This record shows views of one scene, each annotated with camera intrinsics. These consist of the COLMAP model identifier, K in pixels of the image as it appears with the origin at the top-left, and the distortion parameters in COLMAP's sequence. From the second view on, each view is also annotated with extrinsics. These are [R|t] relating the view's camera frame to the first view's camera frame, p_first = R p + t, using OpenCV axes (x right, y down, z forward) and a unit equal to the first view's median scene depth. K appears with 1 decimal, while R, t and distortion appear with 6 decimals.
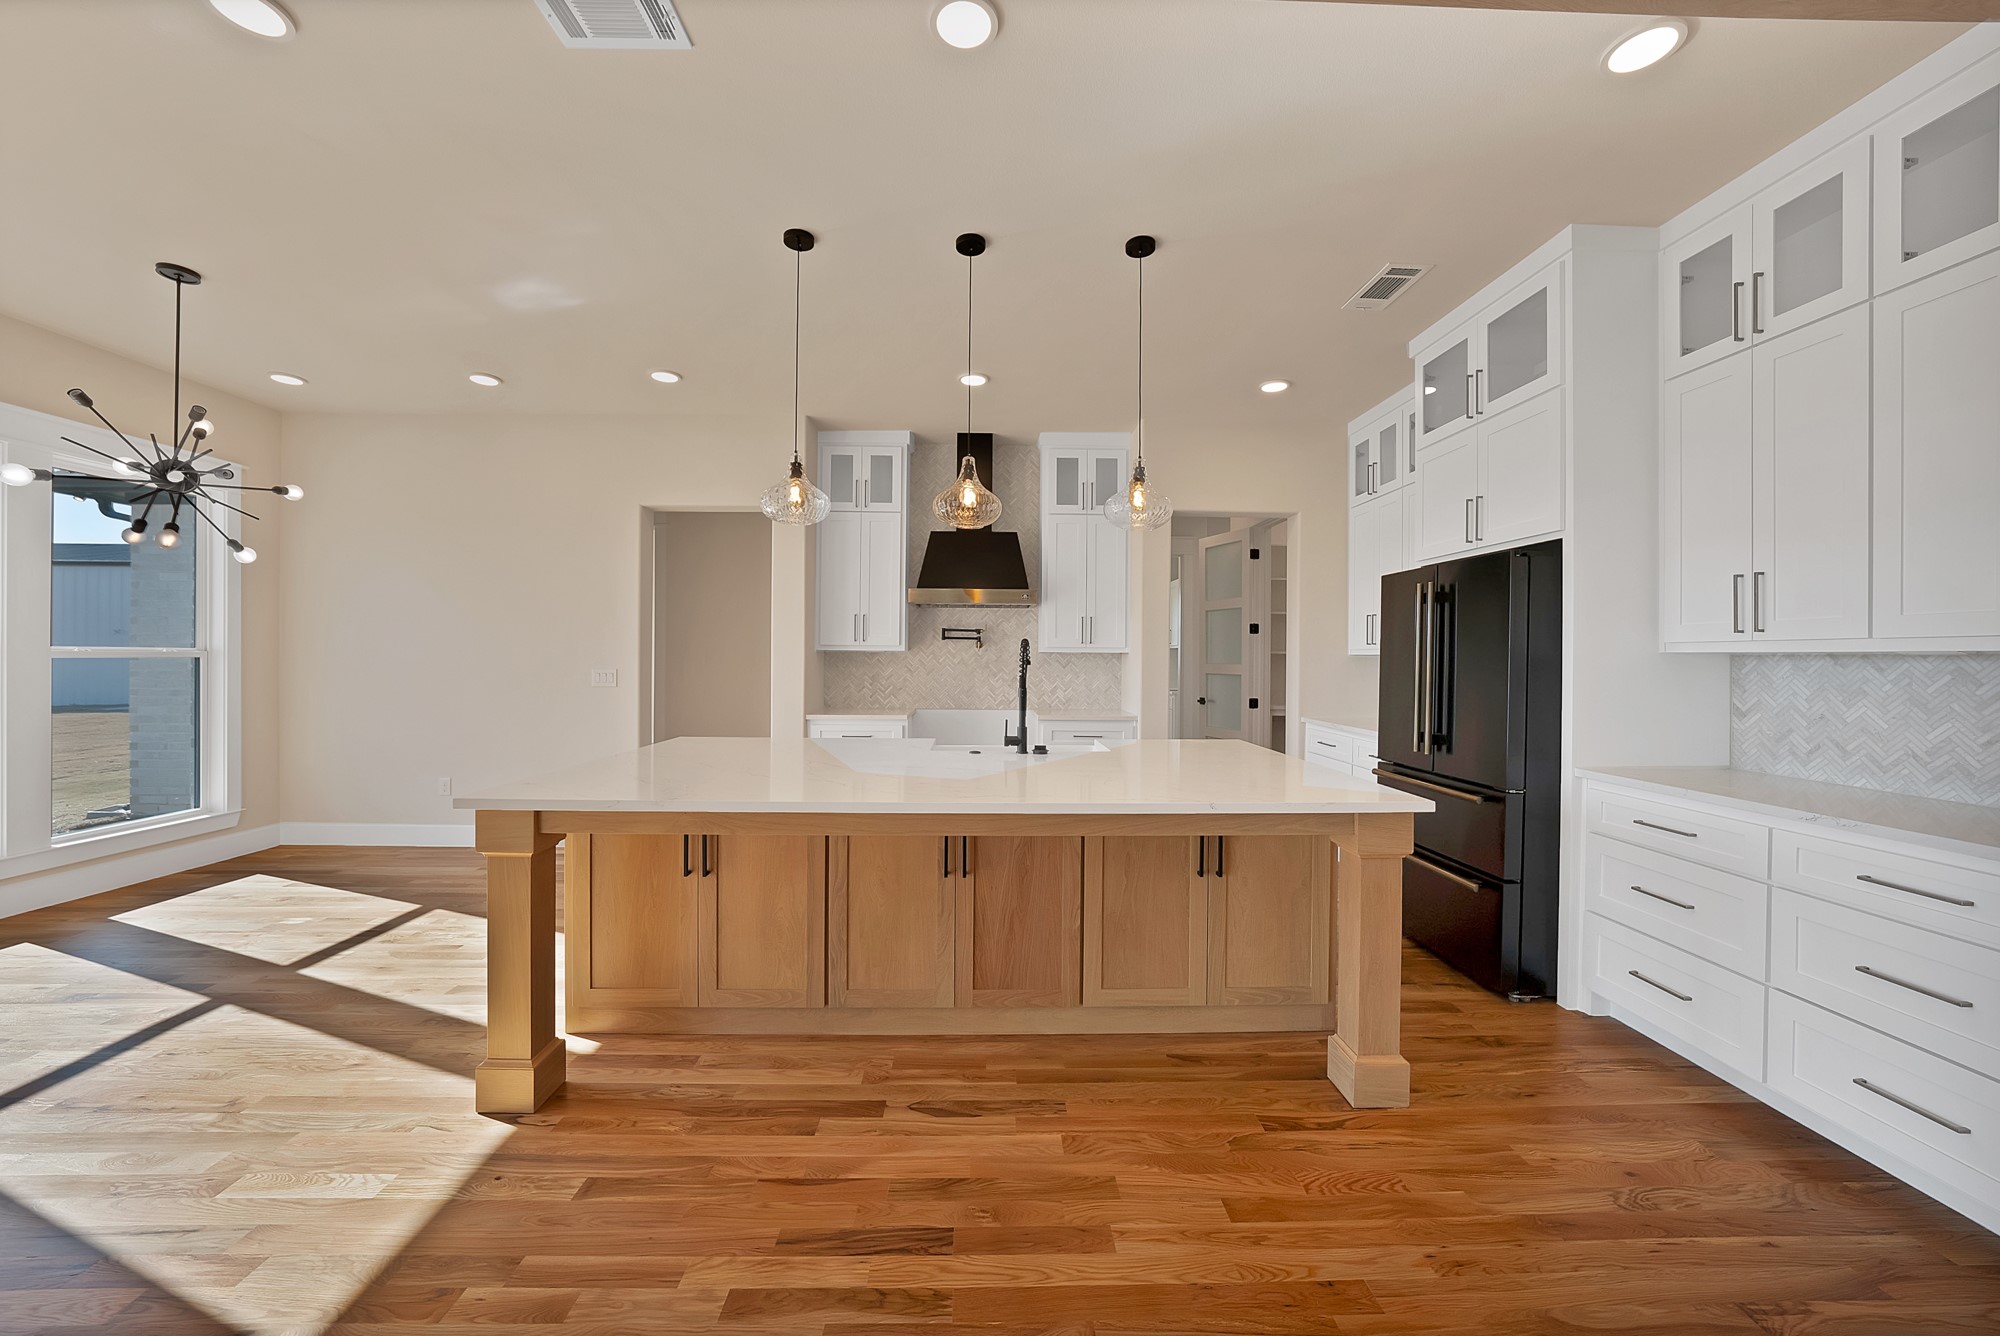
lens RADIAL K [[718.7, 0, 988.0], [0, 718.7, 660.5], [0, 0, 1]] dist [-0.019067, 0.000239]
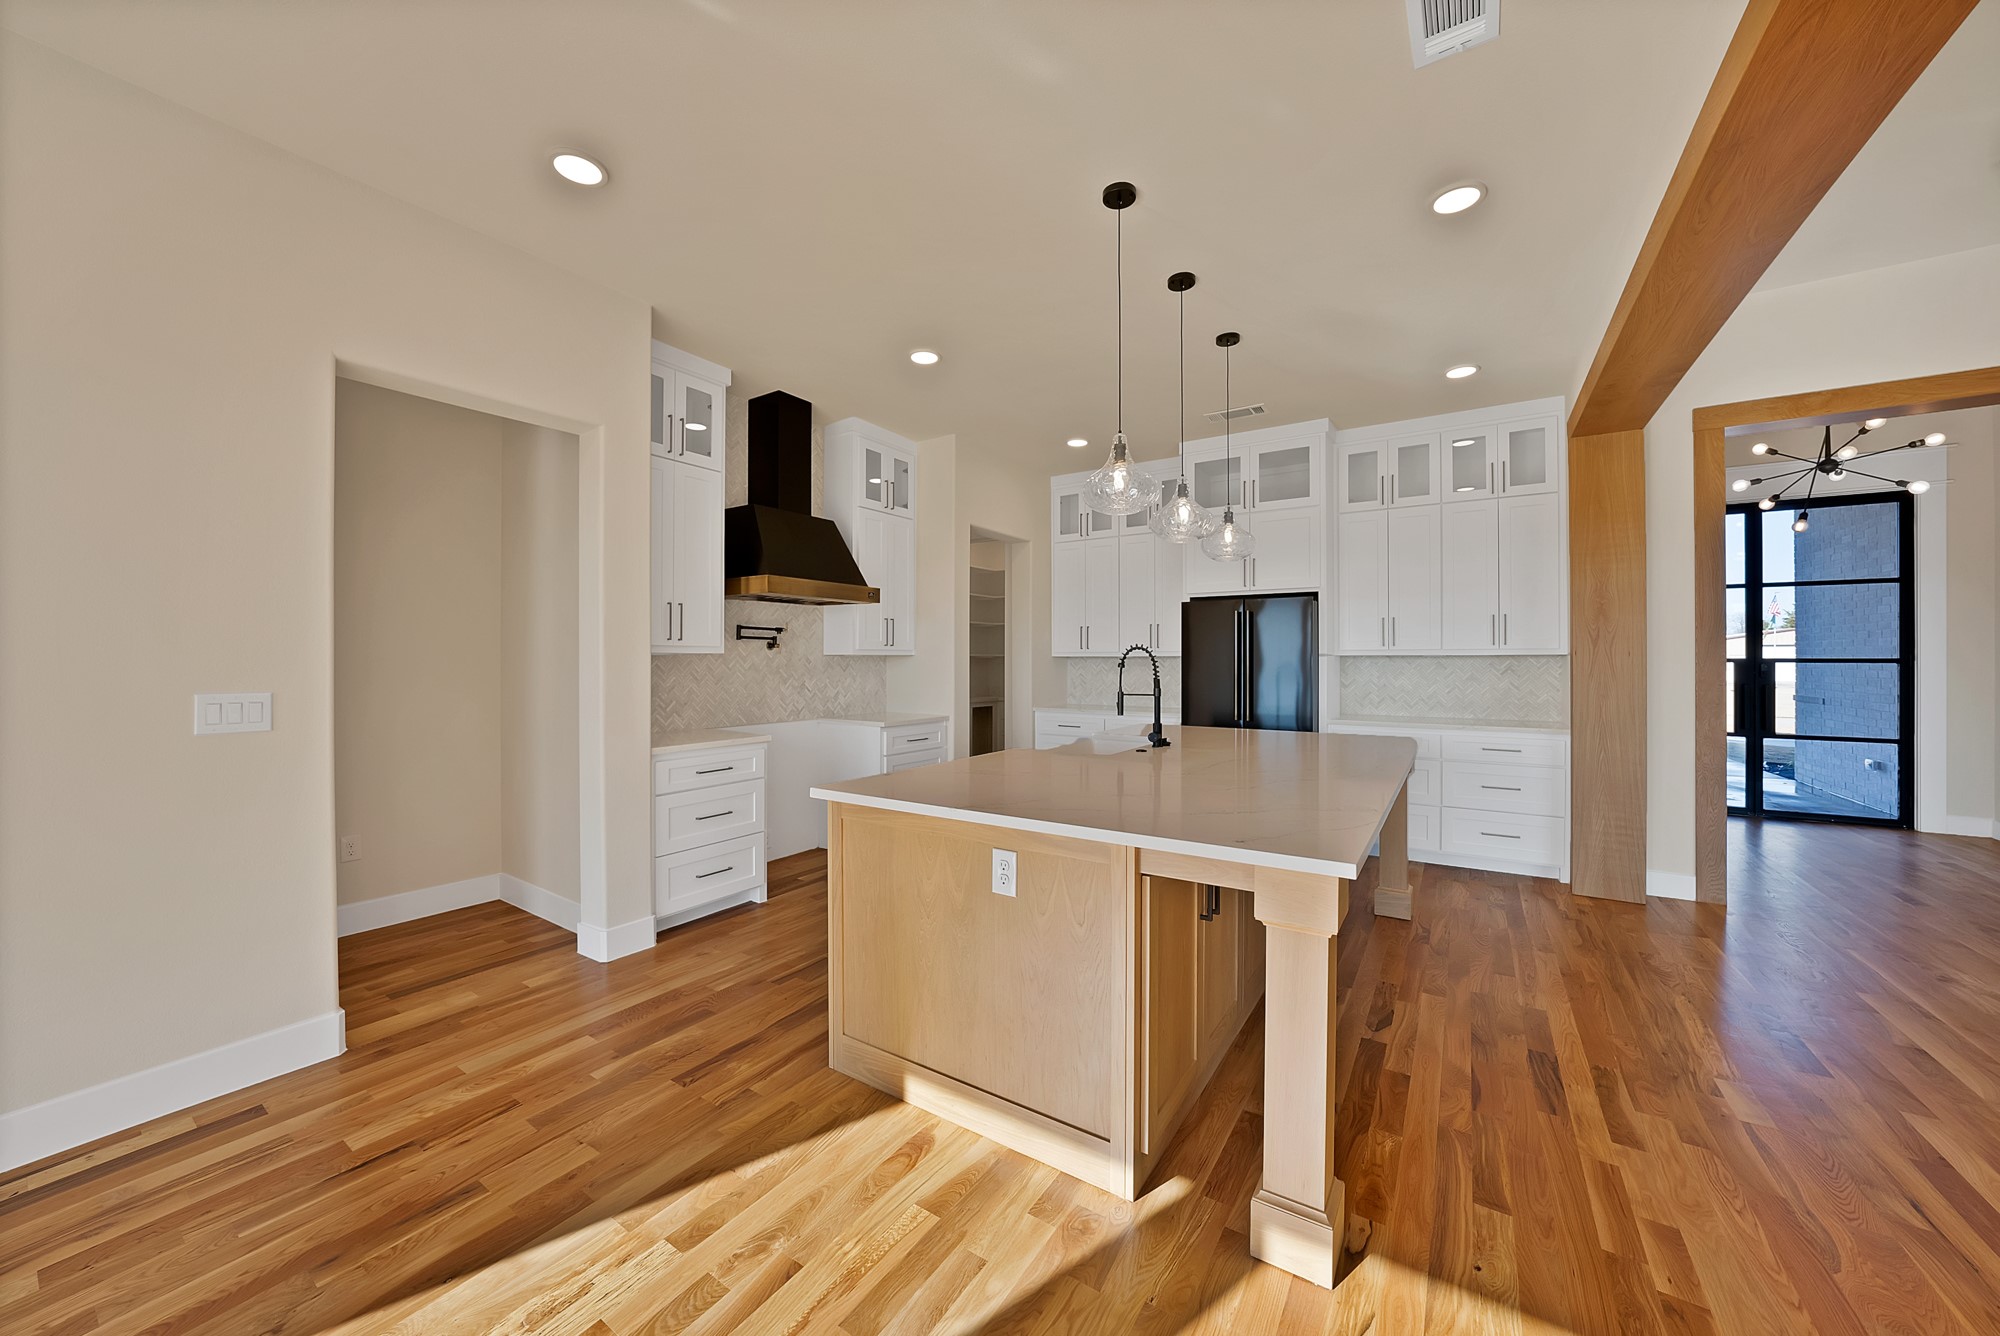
lens RADIAL K [[718.7, 0, 984.8], [0, 718.7, 659.2], [0, 0, 1]] dist [-0.019067, 0.000239]
pose [[0.572163, -0.007101, 0.820109, -1.086051], [0.008857, 0.999958, 0.002478, -0.012656], [-0.820092, 0.005846, 0.572202, 0.622335]]
